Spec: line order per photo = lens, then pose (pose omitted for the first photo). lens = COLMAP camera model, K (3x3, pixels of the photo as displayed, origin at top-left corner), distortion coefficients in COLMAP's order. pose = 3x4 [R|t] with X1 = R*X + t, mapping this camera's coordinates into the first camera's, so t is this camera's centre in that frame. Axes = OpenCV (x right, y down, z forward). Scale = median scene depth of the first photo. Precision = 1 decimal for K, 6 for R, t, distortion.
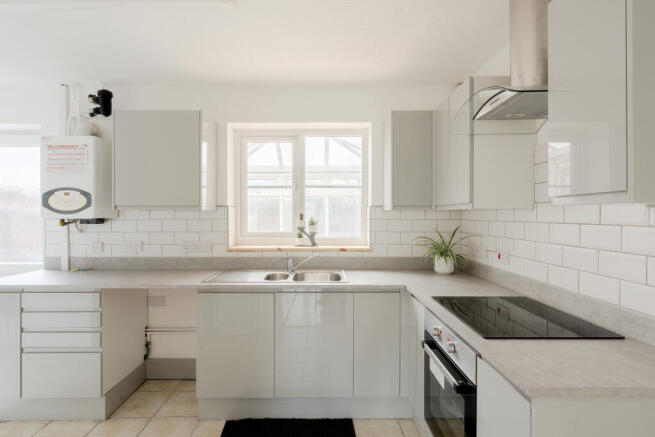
lens RADIAL K [[328.6, 0, 327.5], [0, 328.6, 218.5], [0, 0, 1]] dist [0.000905, 0.000159]
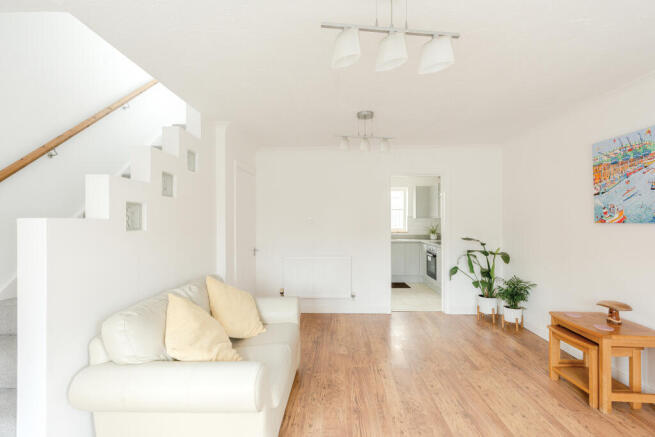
lens RADIAL K [[299.0, 0, 327.5], [0, 299.0, 218.5], [0, 0, 1]] dist [-0.000562, 0.000046]
pose [[0.999059, -0.003981, -0.043182, -0.461095], [0.003470, 0.999923, -0.011912, 0.004653], [0.043226, 0.011751, 0.998996, -1.653002]]
